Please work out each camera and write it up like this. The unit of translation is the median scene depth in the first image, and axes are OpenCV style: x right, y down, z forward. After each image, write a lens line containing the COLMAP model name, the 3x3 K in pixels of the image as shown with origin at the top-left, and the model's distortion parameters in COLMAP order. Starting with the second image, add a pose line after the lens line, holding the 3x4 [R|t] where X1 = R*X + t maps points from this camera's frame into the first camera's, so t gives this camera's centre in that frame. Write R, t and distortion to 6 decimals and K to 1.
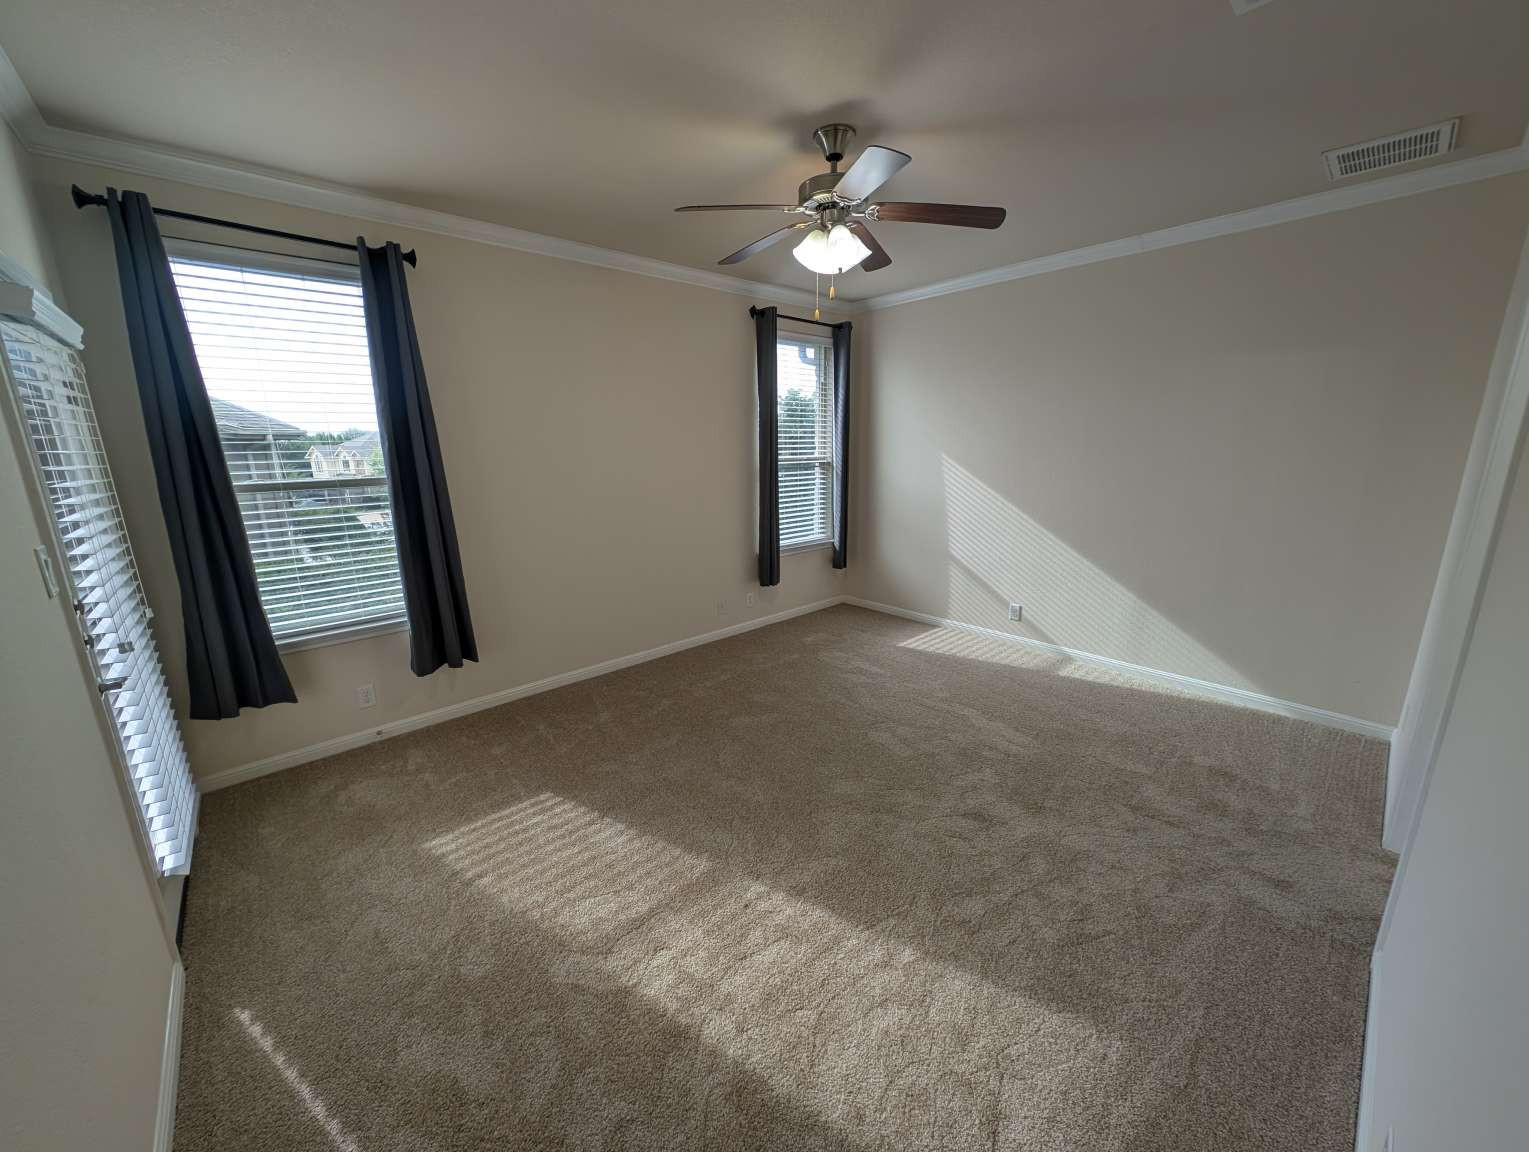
lens RADIAL K [[571.7, 0, 764.5], [0, 571.7, 576.0], [0, 0, 1]] dist [0.000689, -0.000010]
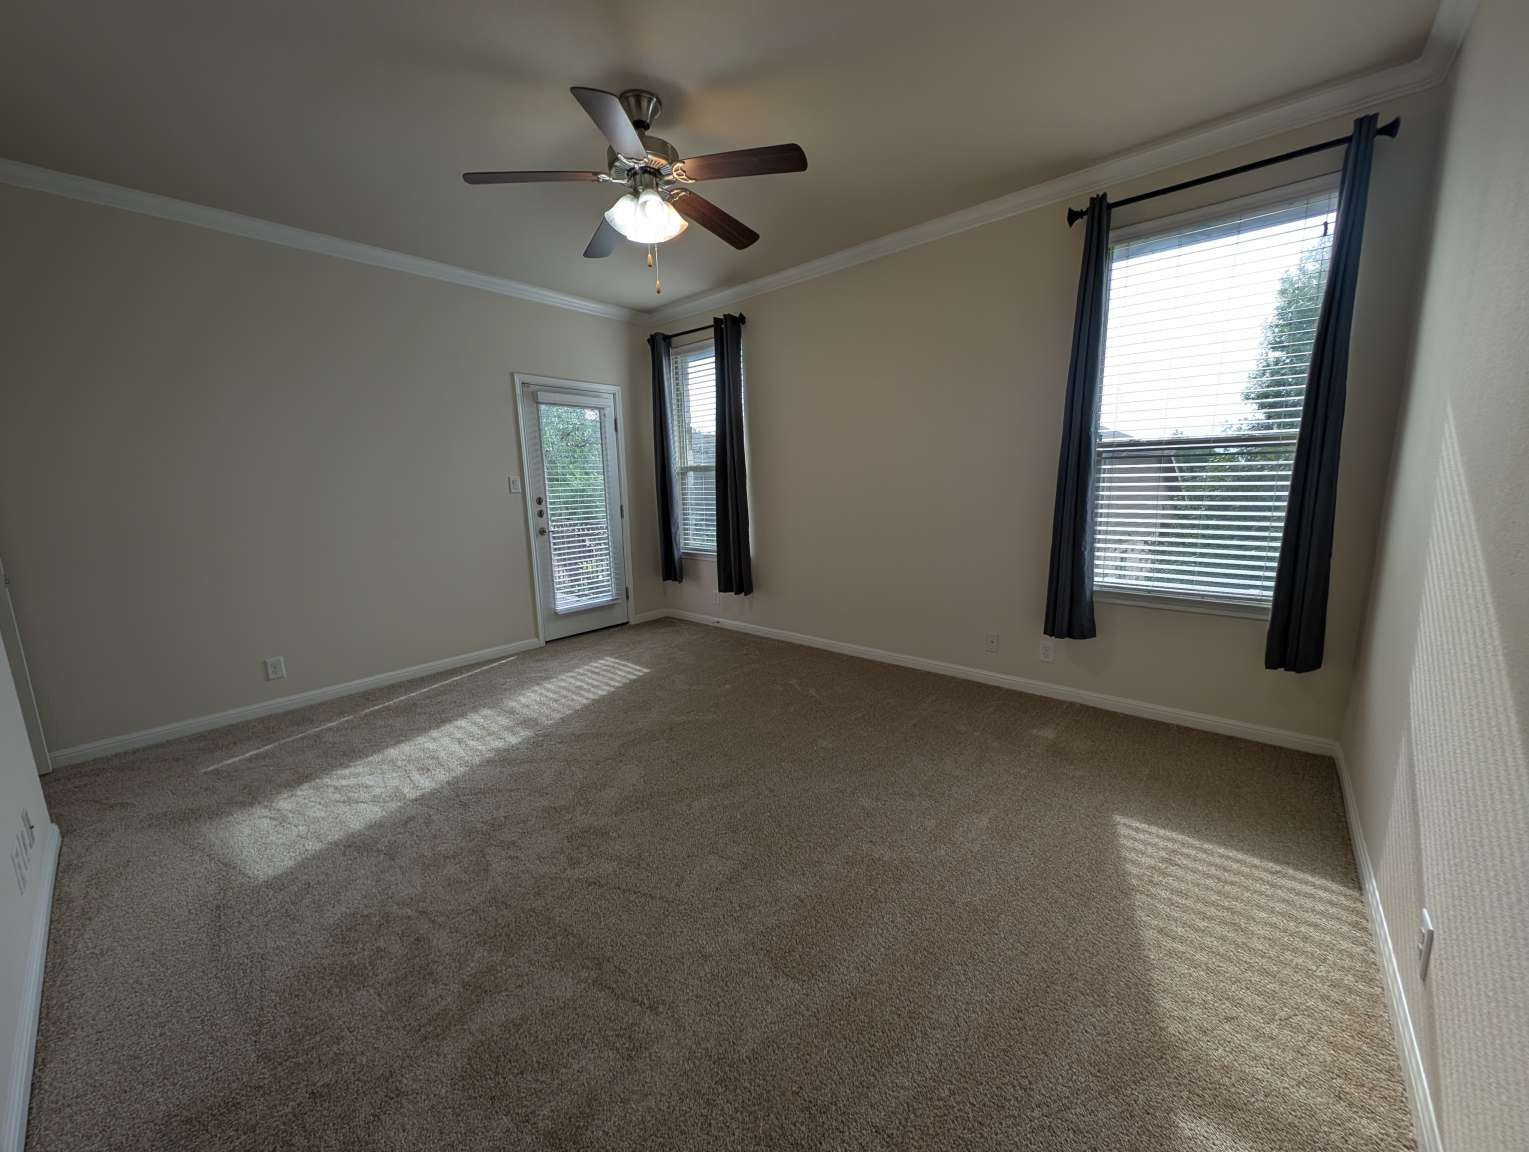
lens RADIAL K [[571.7, 0, 764.5], [0, 571.7, 576.0], [0, 0, 1]] dist [0.000689, -0.000010]
pose [[0.116747, 0.172330, -0.978096, 0.892358], [-0.208365, 0.967163, 0.145533, -0.114424], [0.971058, 0.186811, 0.148821, 0.857606]]
